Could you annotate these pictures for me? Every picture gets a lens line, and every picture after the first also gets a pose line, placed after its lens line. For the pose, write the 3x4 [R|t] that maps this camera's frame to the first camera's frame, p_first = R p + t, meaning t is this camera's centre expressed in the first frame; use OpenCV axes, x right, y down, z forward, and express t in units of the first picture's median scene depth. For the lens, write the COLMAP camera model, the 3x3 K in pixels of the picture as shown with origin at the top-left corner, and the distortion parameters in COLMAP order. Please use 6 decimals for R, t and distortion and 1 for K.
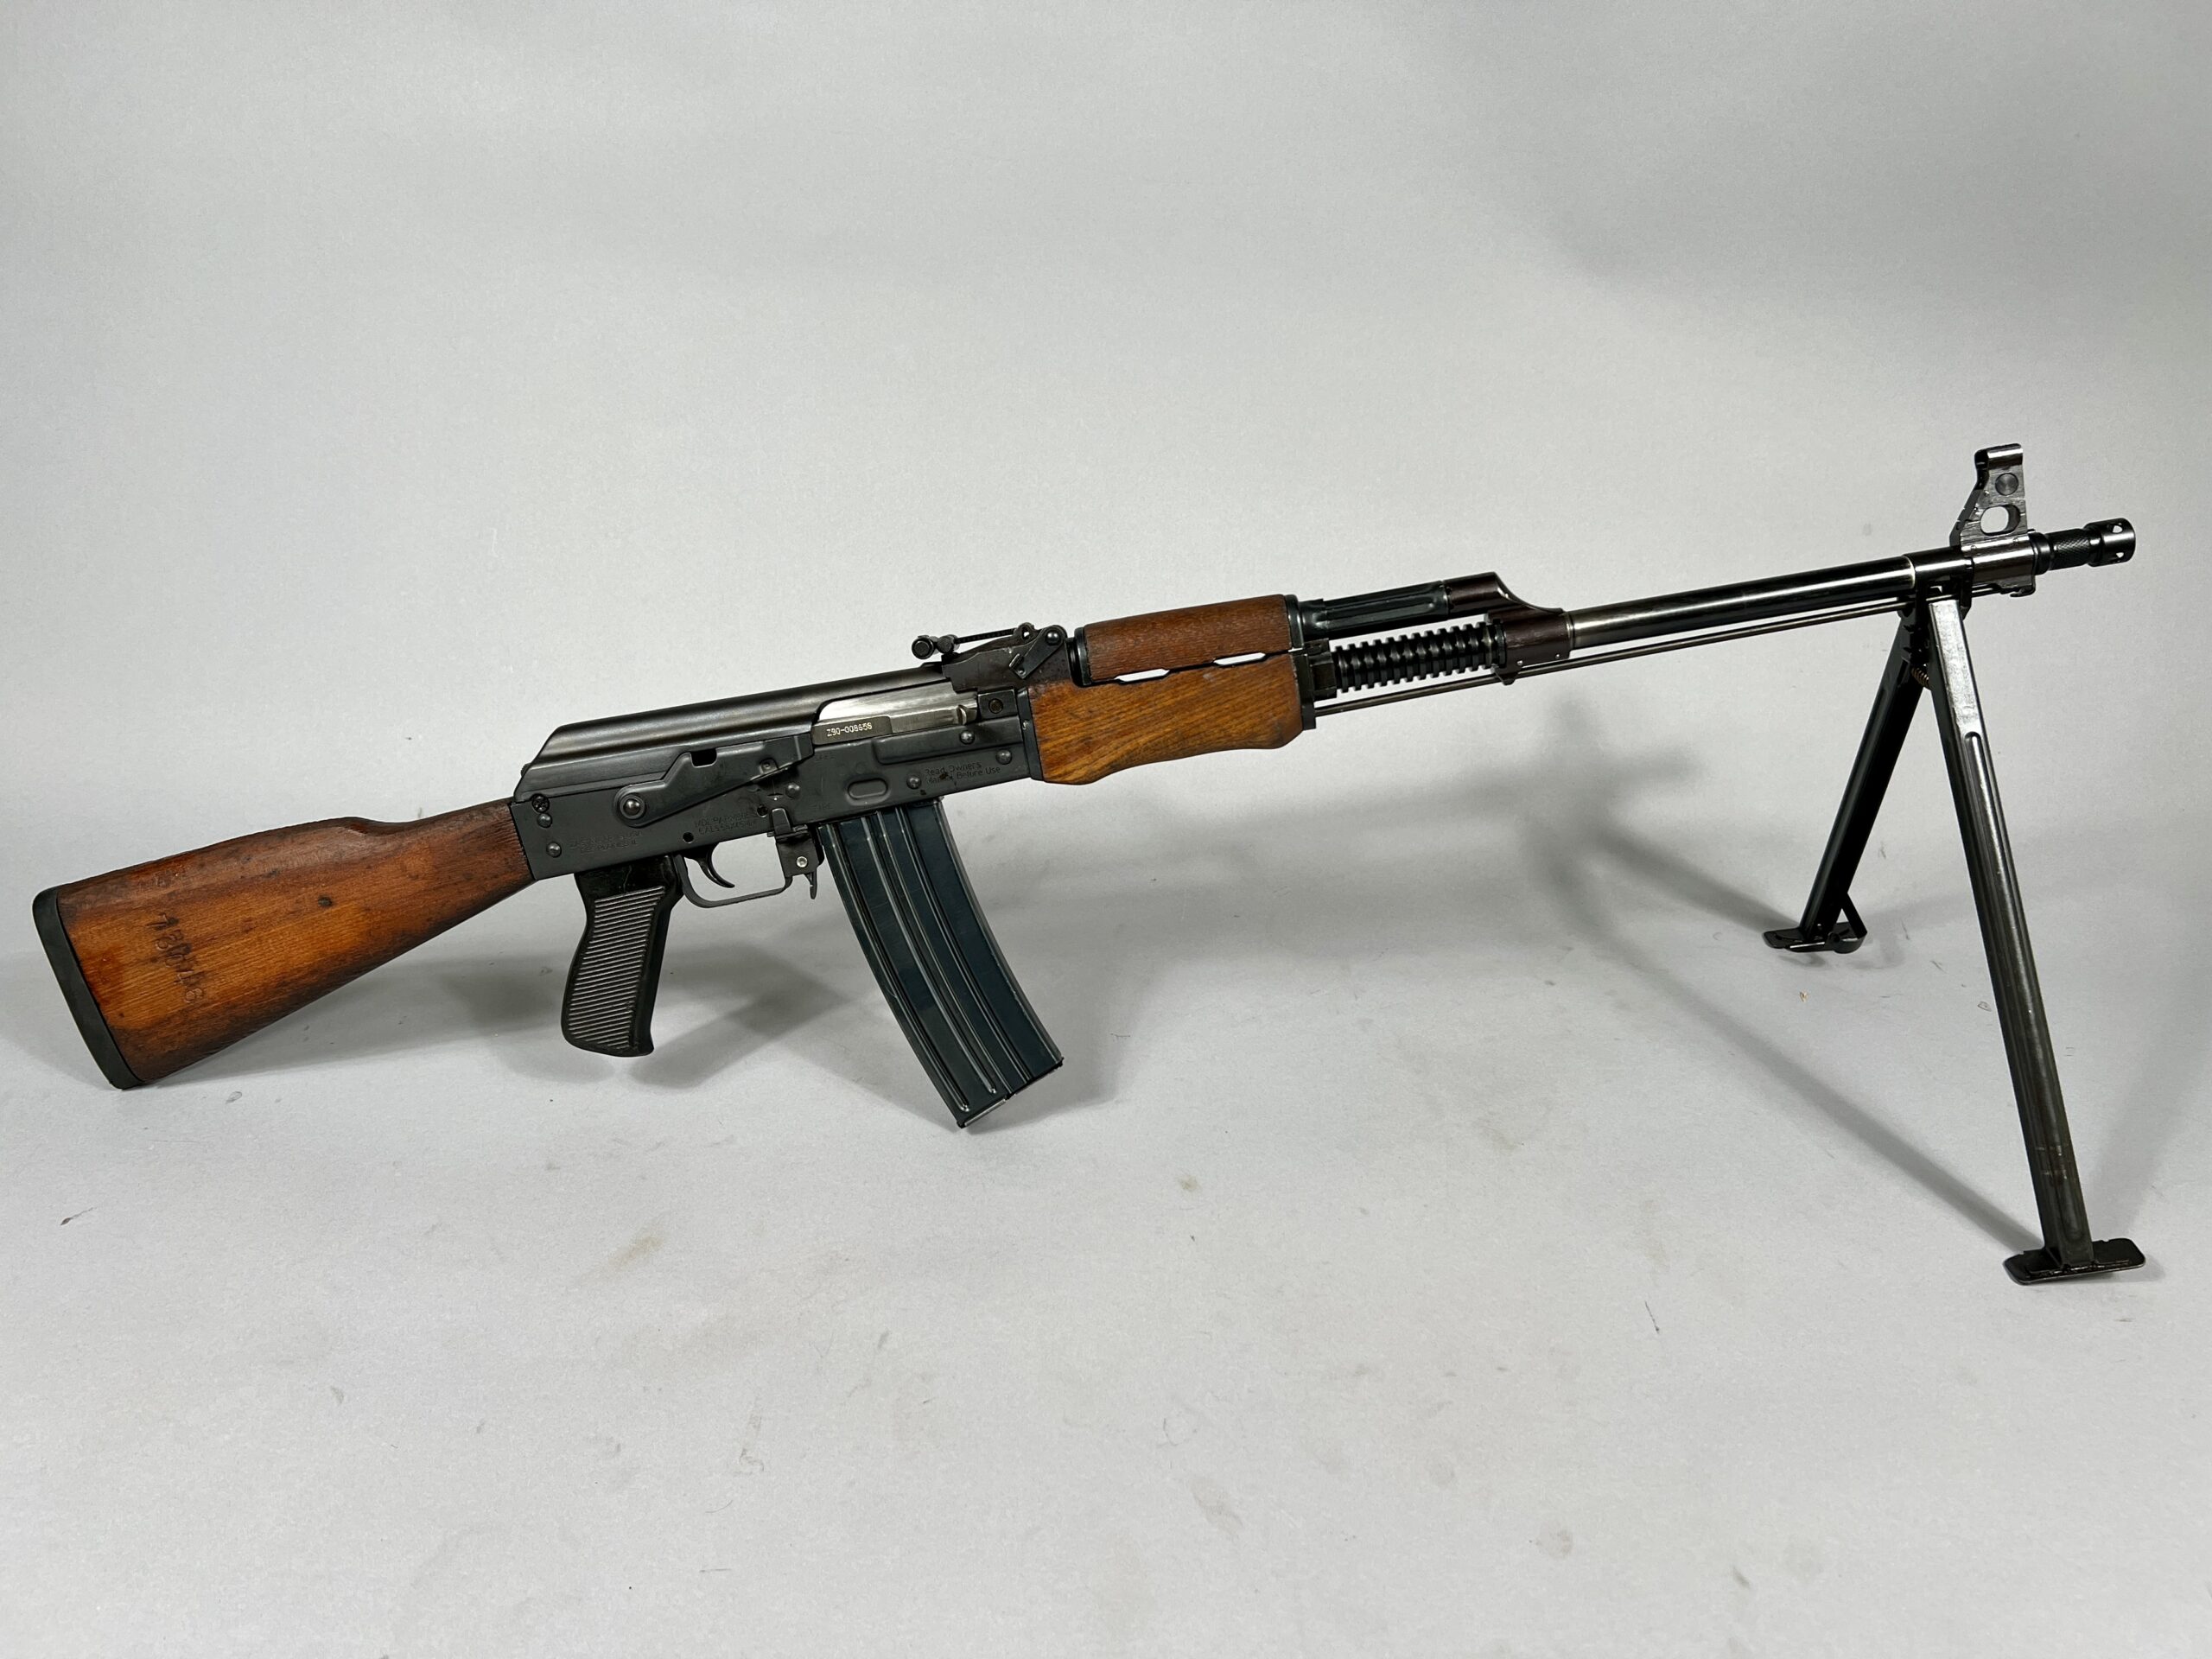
lens RADIAL K [[1837.7, 0, 1097.5], [0, 1837.7, 818.6], [0, 0, 1]] dist [0.073530, -0.005029]
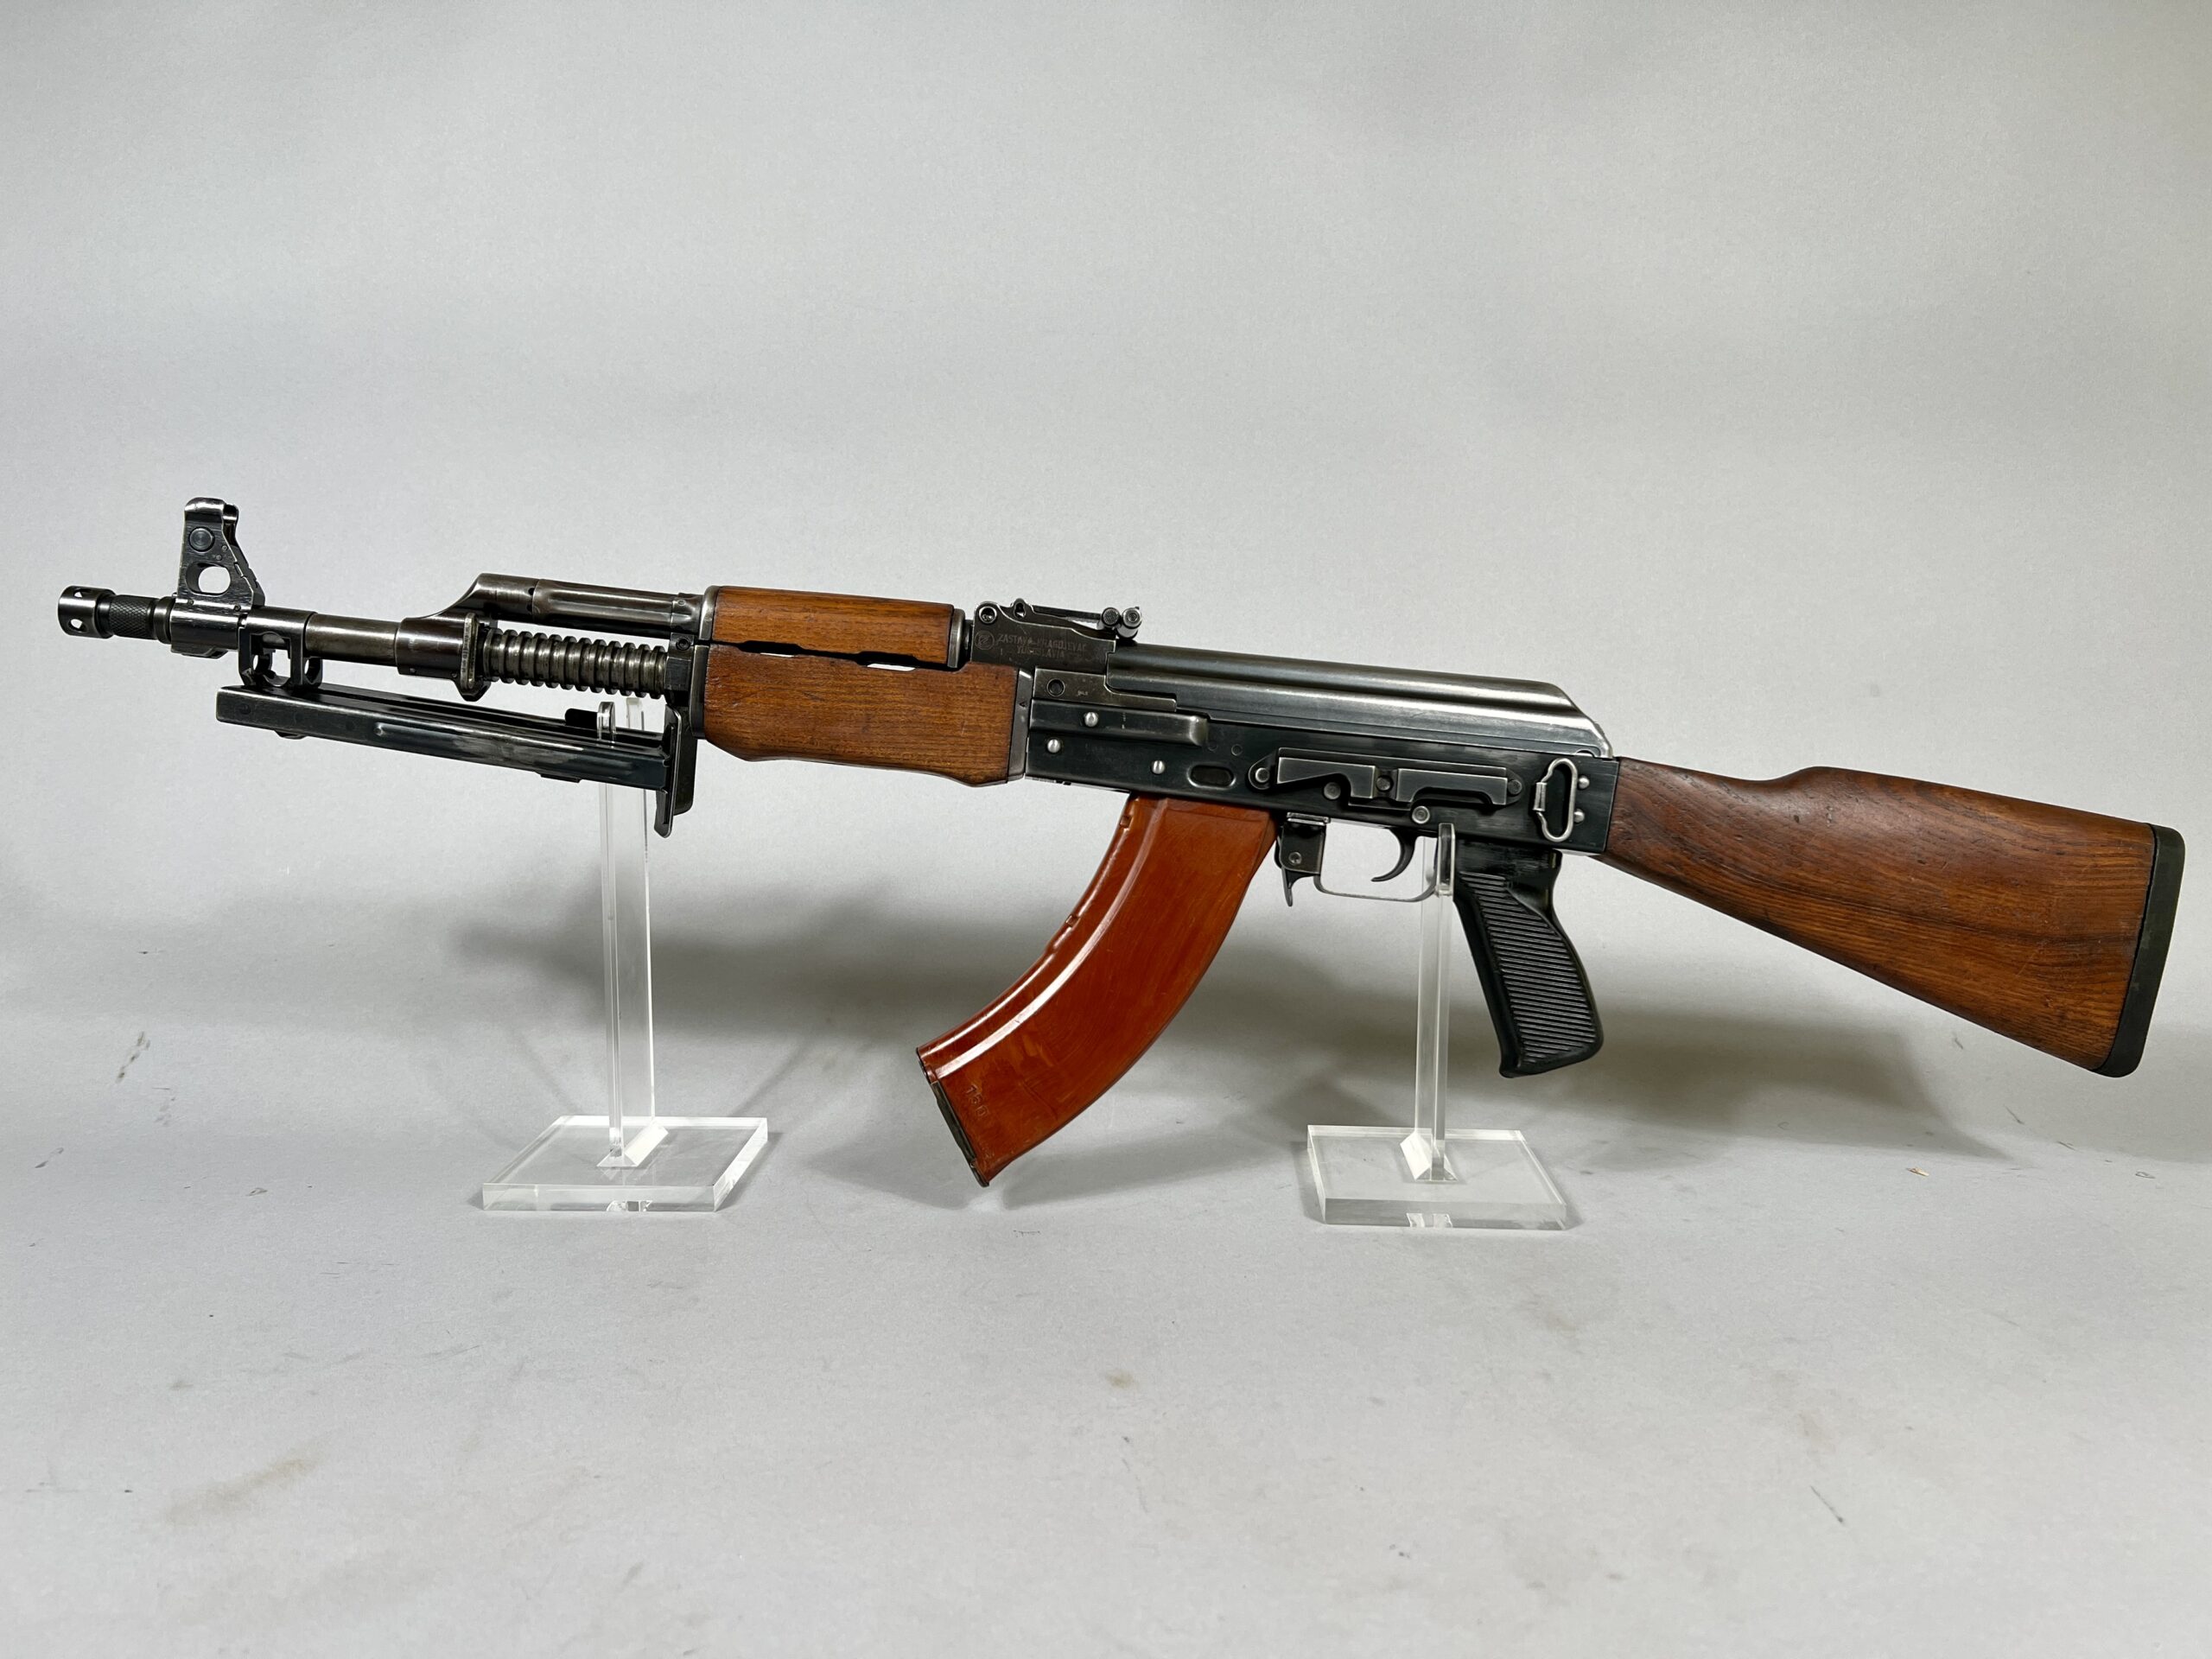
lens RADIAL K [[1786.8, 0, 1106.0], [0, 1786.8, 829.5], [0, 0, 1]] dist [0.033732, -0.007982]
pose [[0.999062, -0.016358, 0.040090, 0.020812], [0.027492, 0.954964, -0.295444, 0.199728], [-0.033452, 0.296269, 0.954519, 0.299555]]
